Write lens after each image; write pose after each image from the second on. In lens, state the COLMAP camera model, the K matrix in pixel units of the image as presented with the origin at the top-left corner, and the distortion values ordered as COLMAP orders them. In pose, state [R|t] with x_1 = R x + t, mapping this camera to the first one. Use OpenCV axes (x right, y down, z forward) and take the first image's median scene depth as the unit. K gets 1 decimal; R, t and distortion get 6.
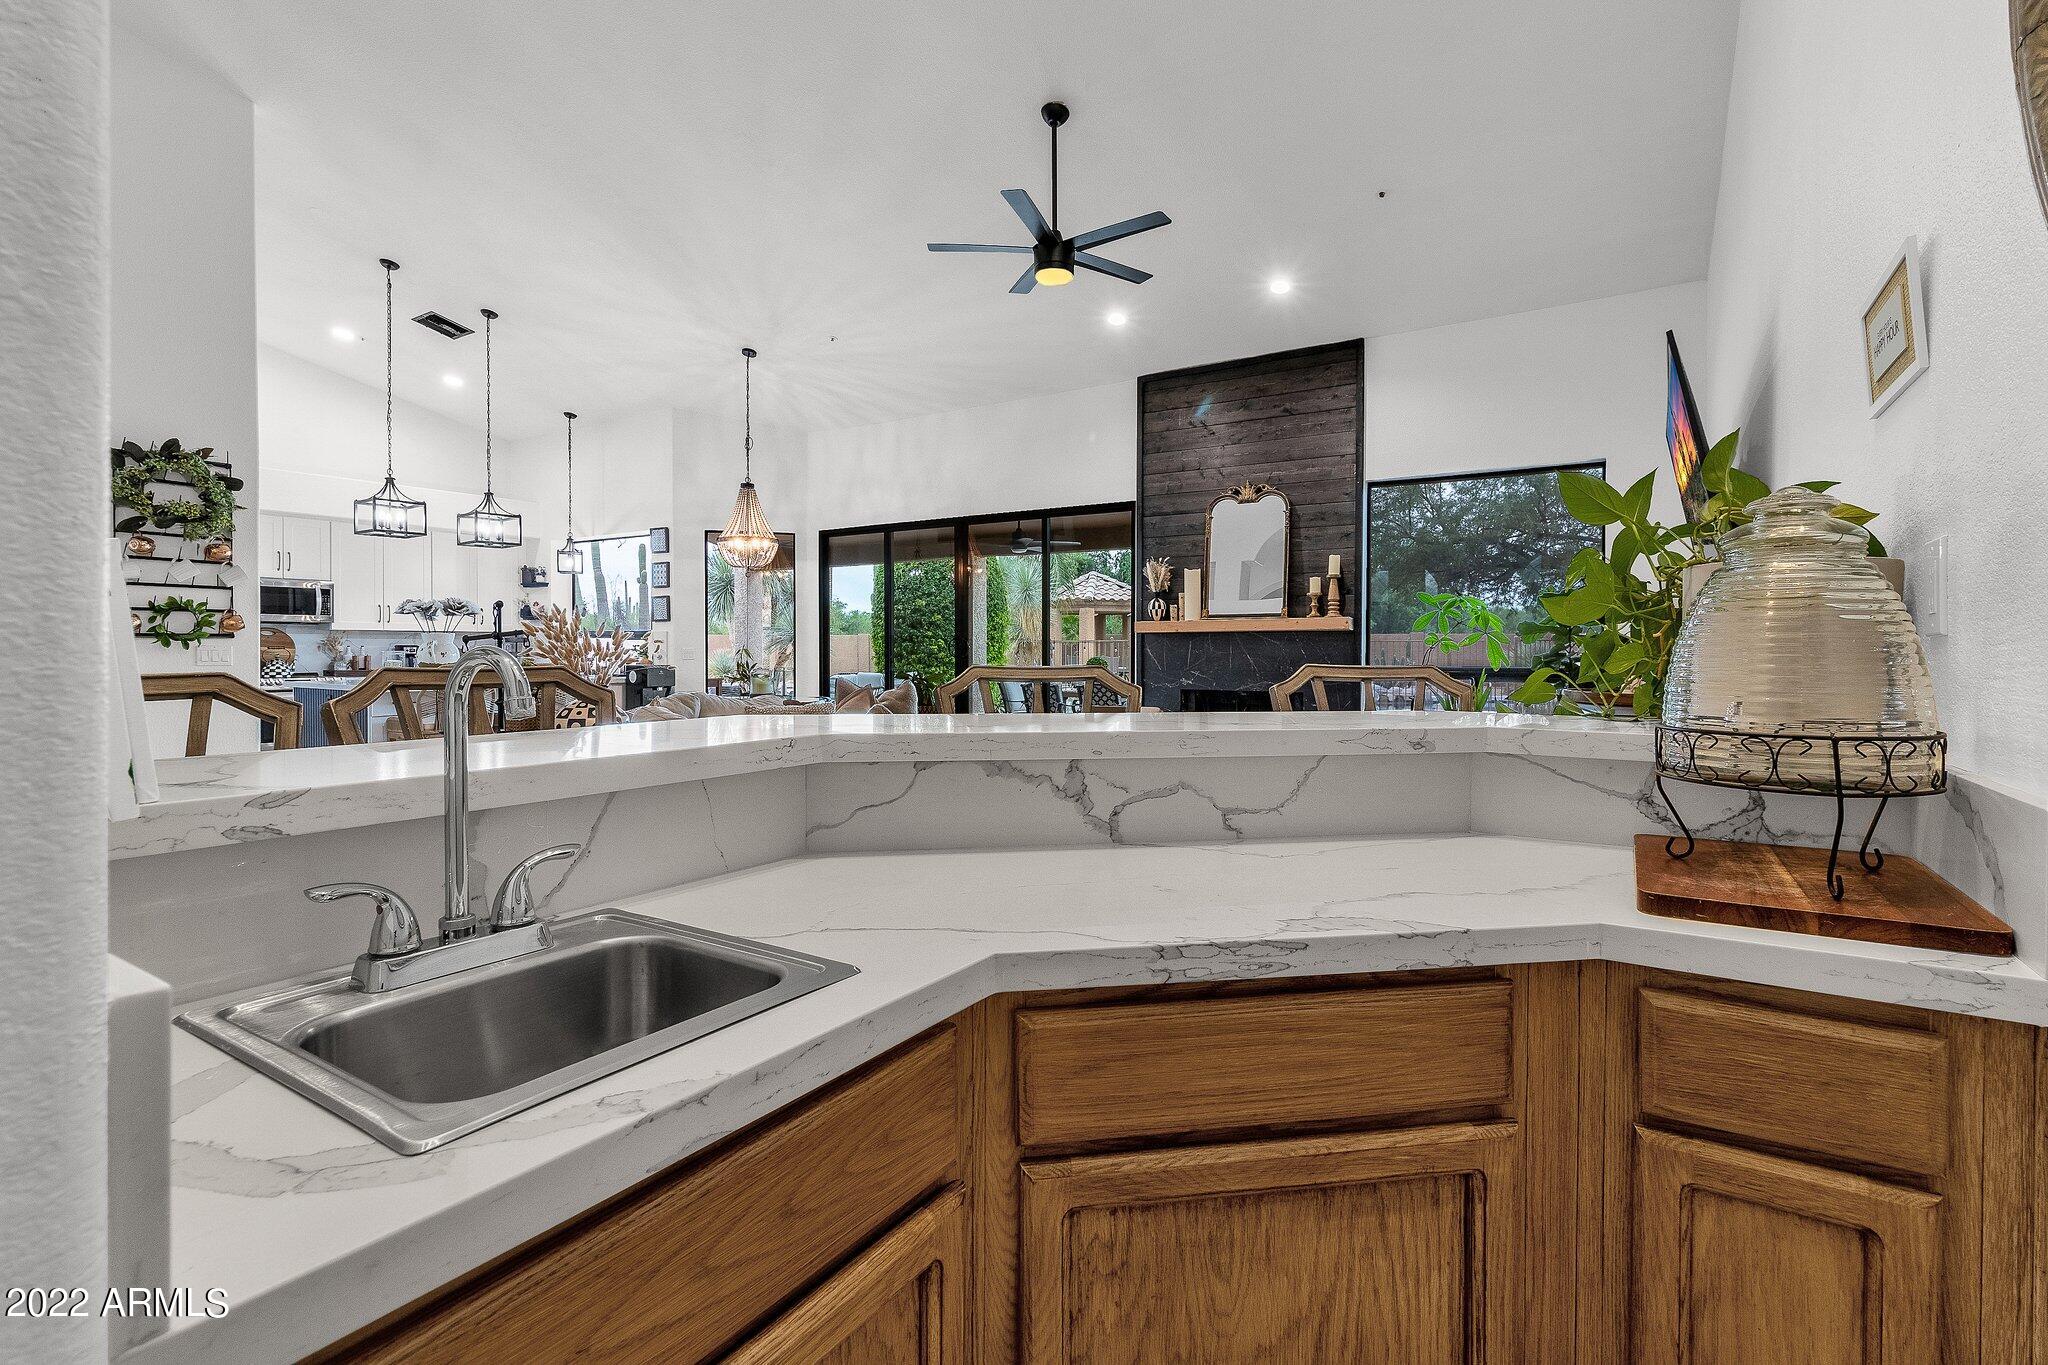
lens RADIAL K [[952.6, 0, 1027.0], [0, 952.6, 660.8], [0, 0, 1]] dist [0.004931, -0.000834]
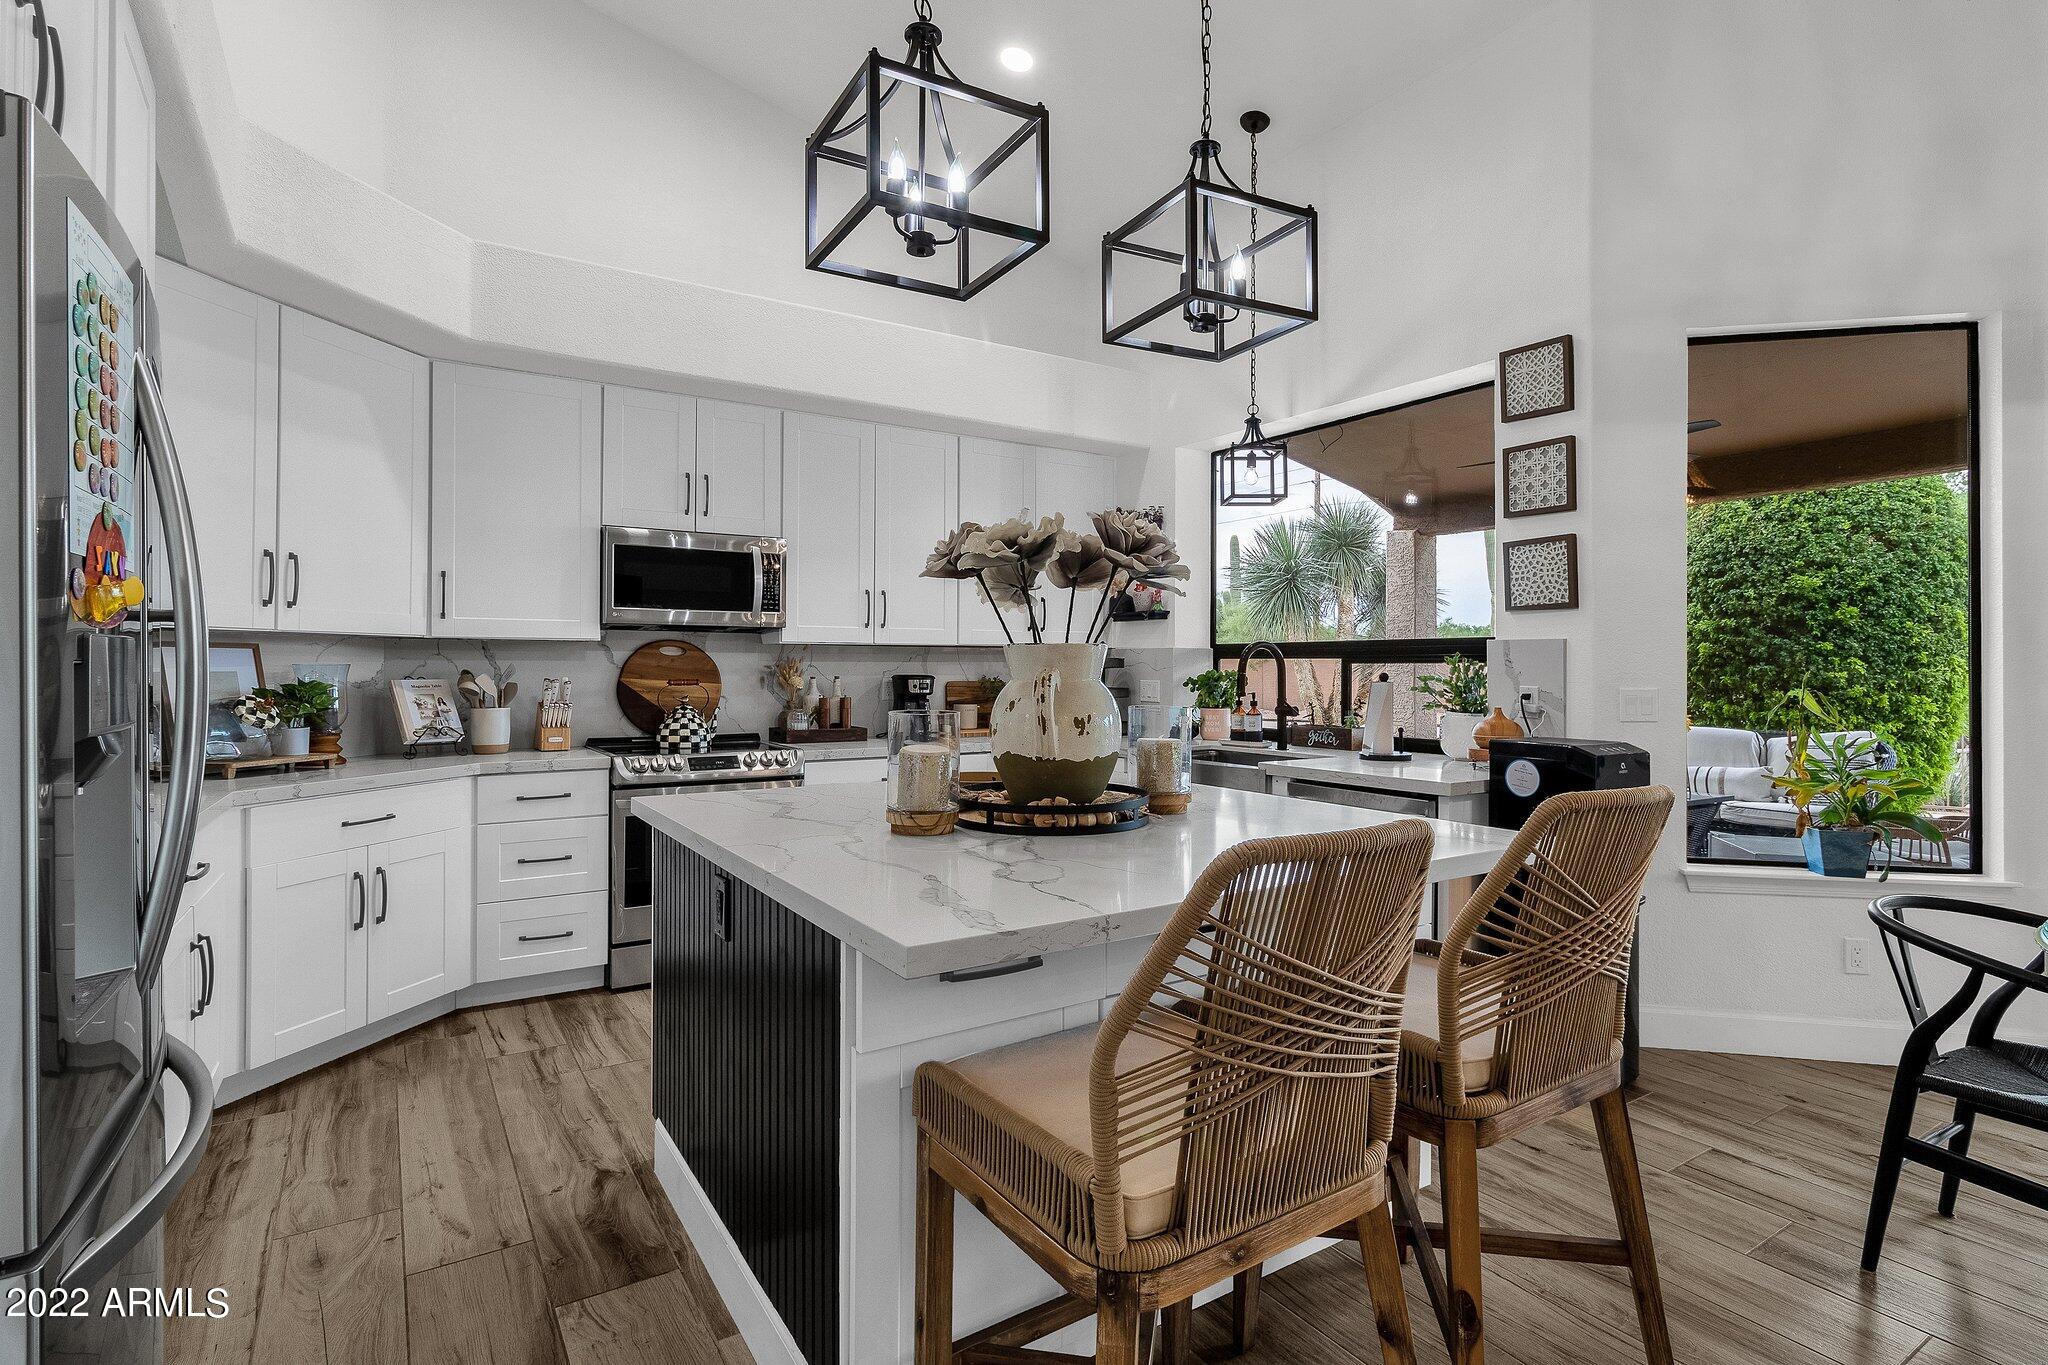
lens RADIAL K [[1021.1, 0, 1037.8], [0, 1021.1, 665.1], [0, 0, 1]] dist [-0.018357, 0.000158]
pose [[0.913025, -0.002047, -0.407898, -0.518014], [-0.004875, 0.999861, -0.015929, -0.018252], [0.407874, 0.016532, 0.912889, 0.751856]]
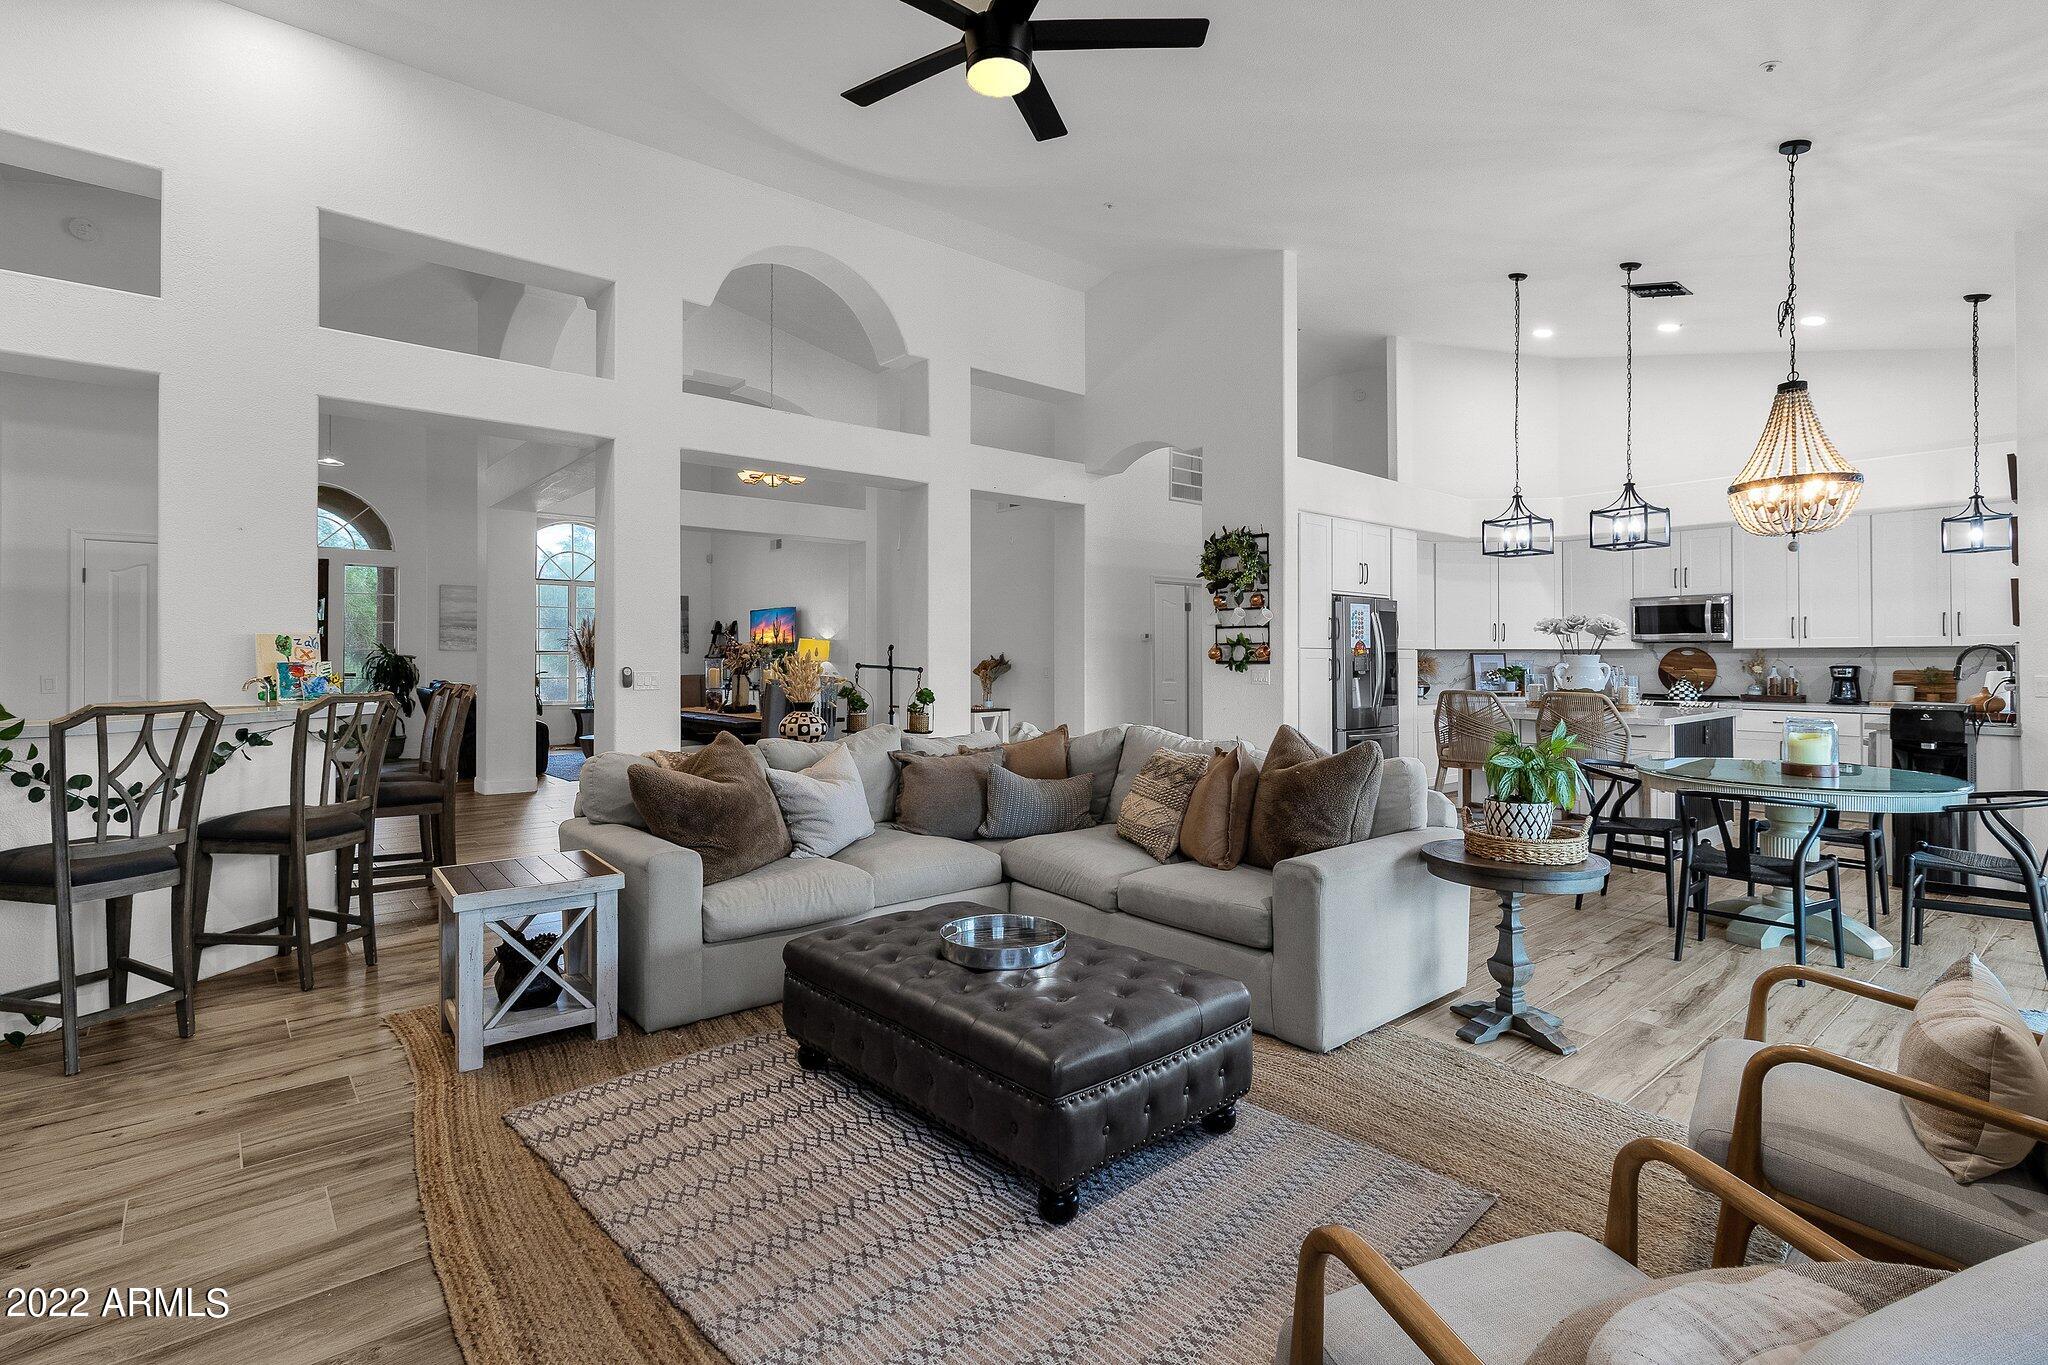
lens RADIAL K [[952.6, 0, 1023.7], [0, 952.6, 654.9], [0, 0, 1]] dist [0.004931, -0.000834]
pose [[-0.286839, -0.003522, -0.957972, 0.396738], [-0.011273, 0.999936, -0.000301, -0.023649], [0.957912, 0.010713, -0.286861, 0.782005]]
